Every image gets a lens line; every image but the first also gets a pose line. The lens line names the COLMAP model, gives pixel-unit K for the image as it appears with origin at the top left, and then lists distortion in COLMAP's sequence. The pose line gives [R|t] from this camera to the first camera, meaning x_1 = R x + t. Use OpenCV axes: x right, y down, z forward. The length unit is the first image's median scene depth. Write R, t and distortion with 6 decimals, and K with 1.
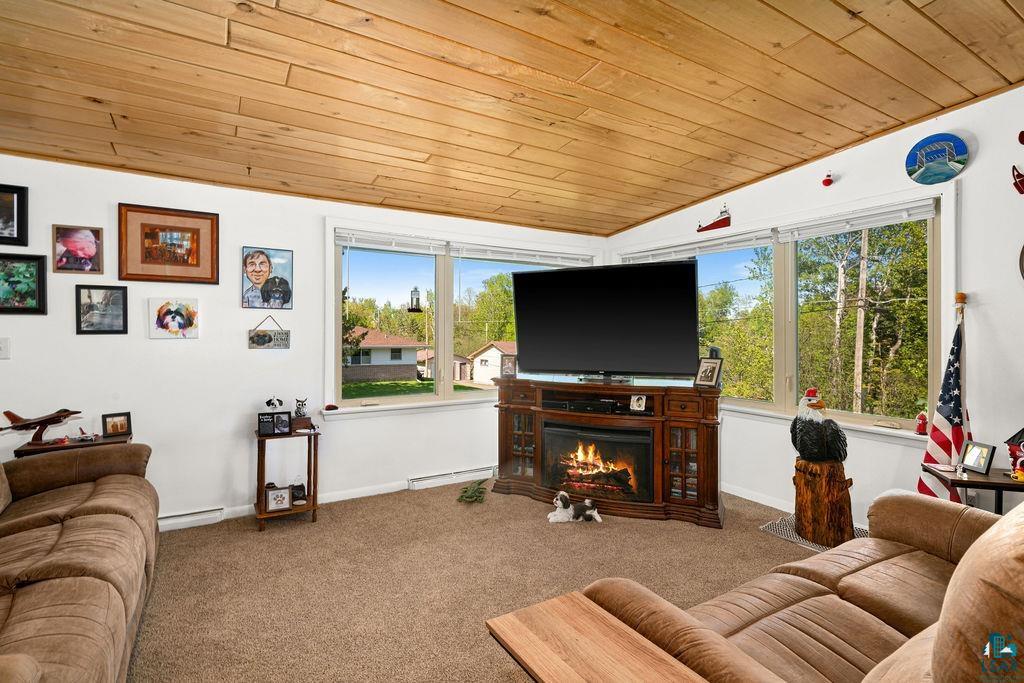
lens RADIAL K [[489.6, 0, 514.6], [0, 489.6, 338.0], [0, 0, 1]] dist [-0.001682, 0.001162]
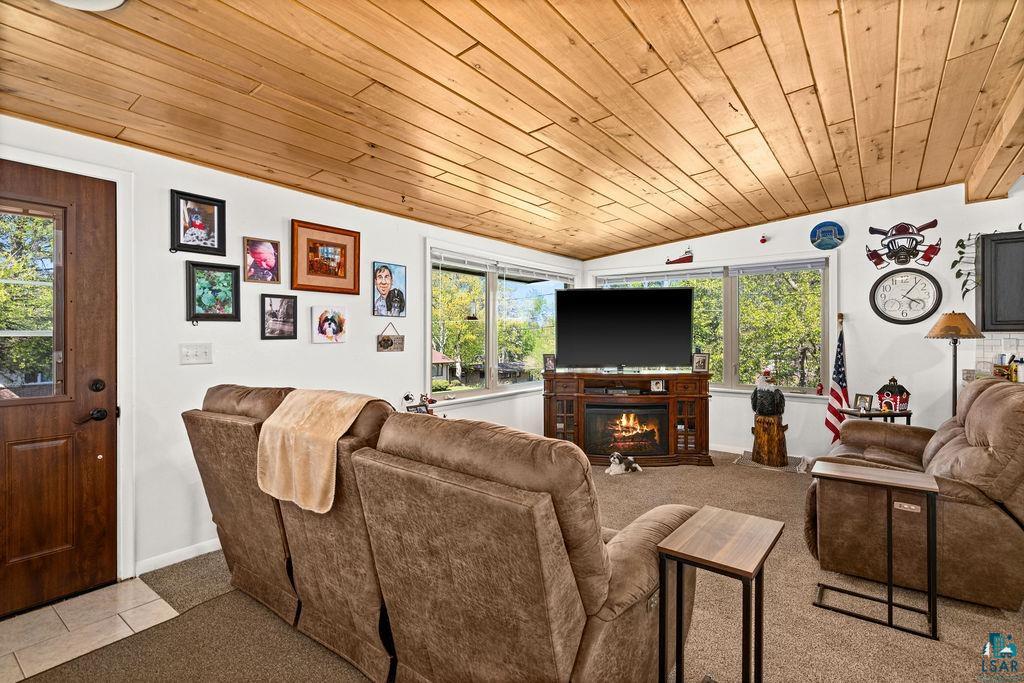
lens RADIAL K [[489.6, 0, 513.5], [0, 489.6, 342.0], [0, 0, 1]] dist [-0.001682, 0.001162]
pose [[0.930809, -0.007890, 0.365422, -0.701081], [0.007713, 0.999968, 0.001942, -0.000549], [-0.365425, 0.001011, 0.930840, -0.180003]]
